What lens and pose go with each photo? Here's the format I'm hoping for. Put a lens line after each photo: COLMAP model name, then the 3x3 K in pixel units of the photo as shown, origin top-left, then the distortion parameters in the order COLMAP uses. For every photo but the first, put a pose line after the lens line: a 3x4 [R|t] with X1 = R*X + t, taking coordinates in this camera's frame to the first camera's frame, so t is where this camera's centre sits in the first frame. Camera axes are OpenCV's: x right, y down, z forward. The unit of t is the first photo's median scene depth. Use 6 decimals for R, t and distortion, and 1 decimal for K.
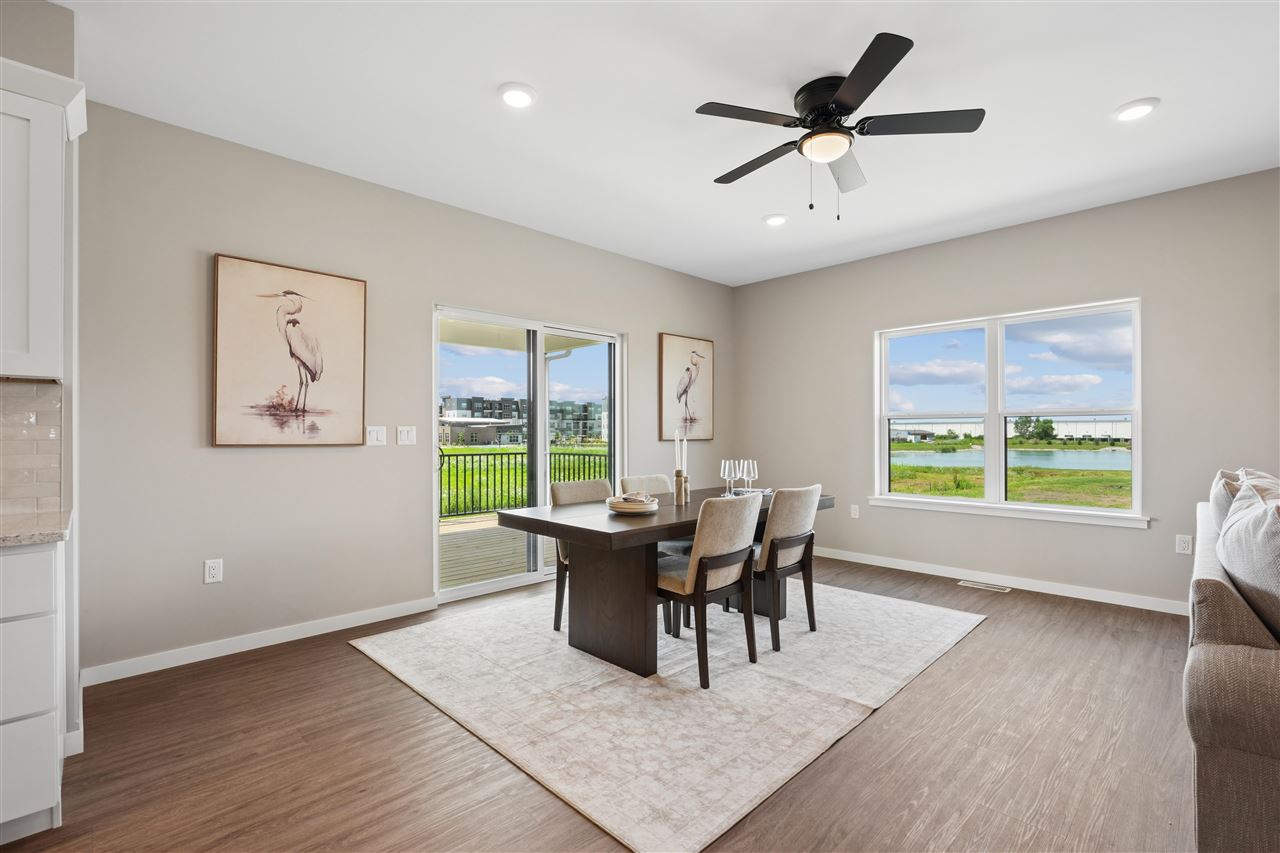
lens RADIAL K [[577.0, 0, 643.2], [0, 577.0, 429.0], [0, 0, 1]] dist [0.000600, 0.001341]
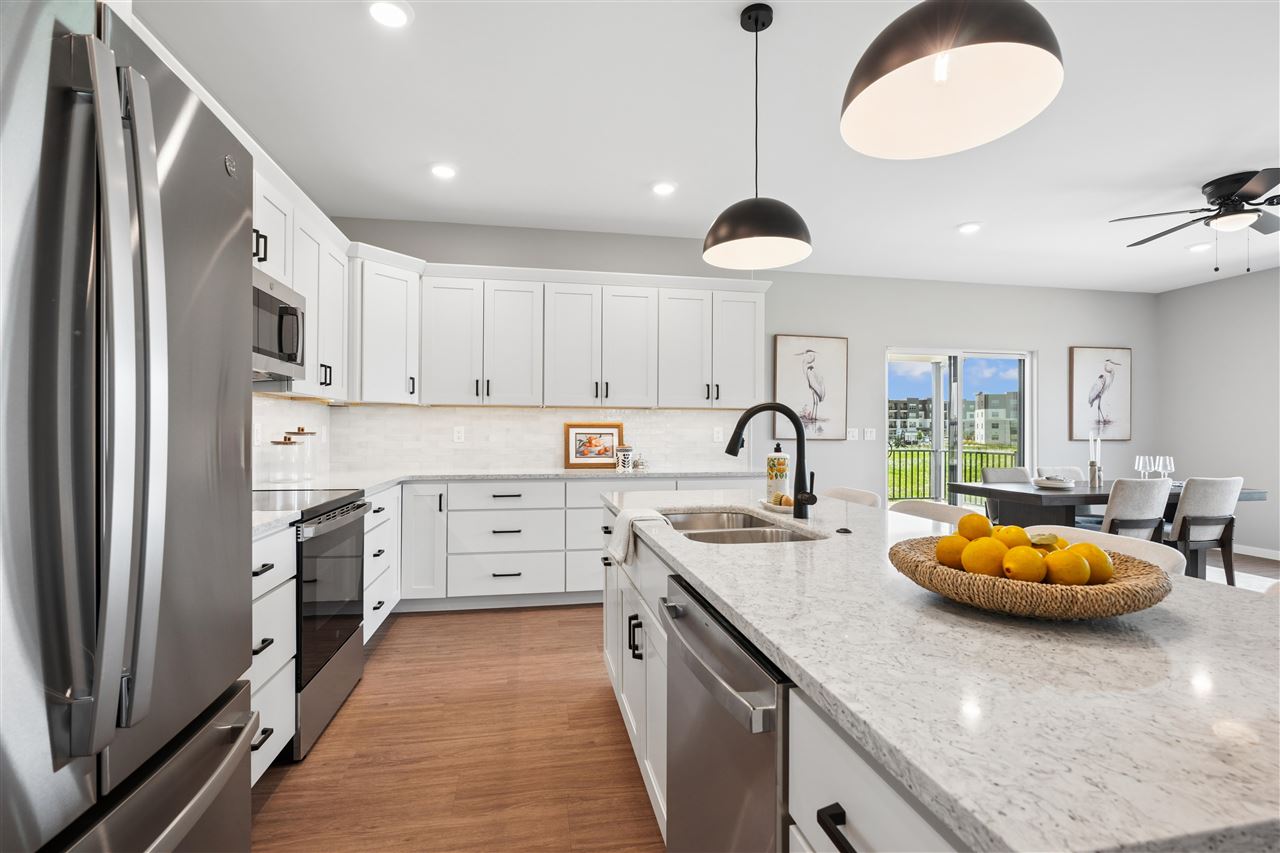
lens RADIAL K [[577.0, 0, 645.1], [0, 577.0, 427.7], [0, 0, 1]] dist [0.000600, 0.001341]
pose [[0.830683, 0.001657, -0.556744, -0.056282], [-0.002408, 0.999997, -0.000615, -0.003935], [0.556741, 0.001851, 0.830684, -0.708938]]
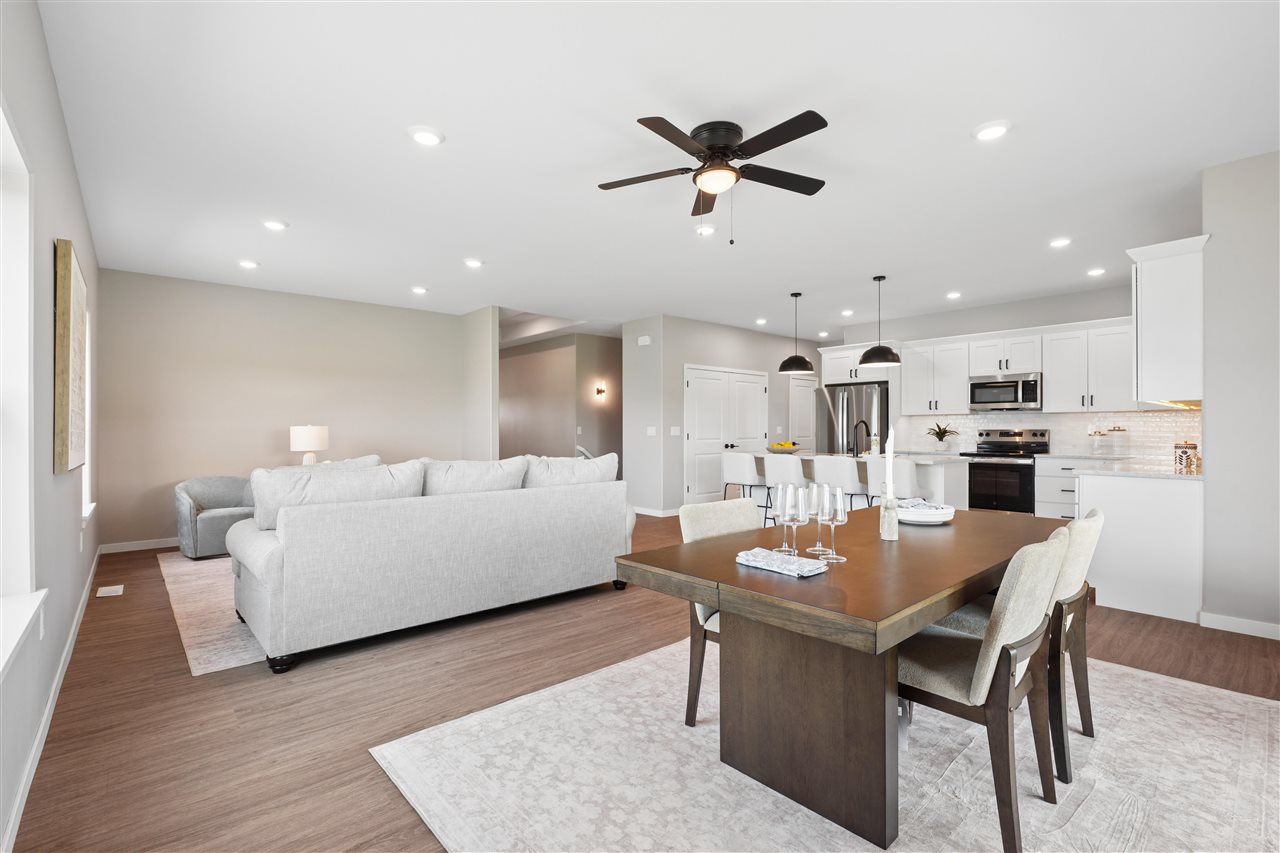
lens RADIAL K [[577.0, 0, 638.1], [0, 577.0, 427.3], [0, 0, 1]] dist [0.000600, 0.001341]
pose [[-0.998064, 0.000762, 0.062188, 0.235882], [0.000396, 0.999983, -0.005899, 0.004139], [-0.062192, -0.005863, -0.998047, 1.263606]]
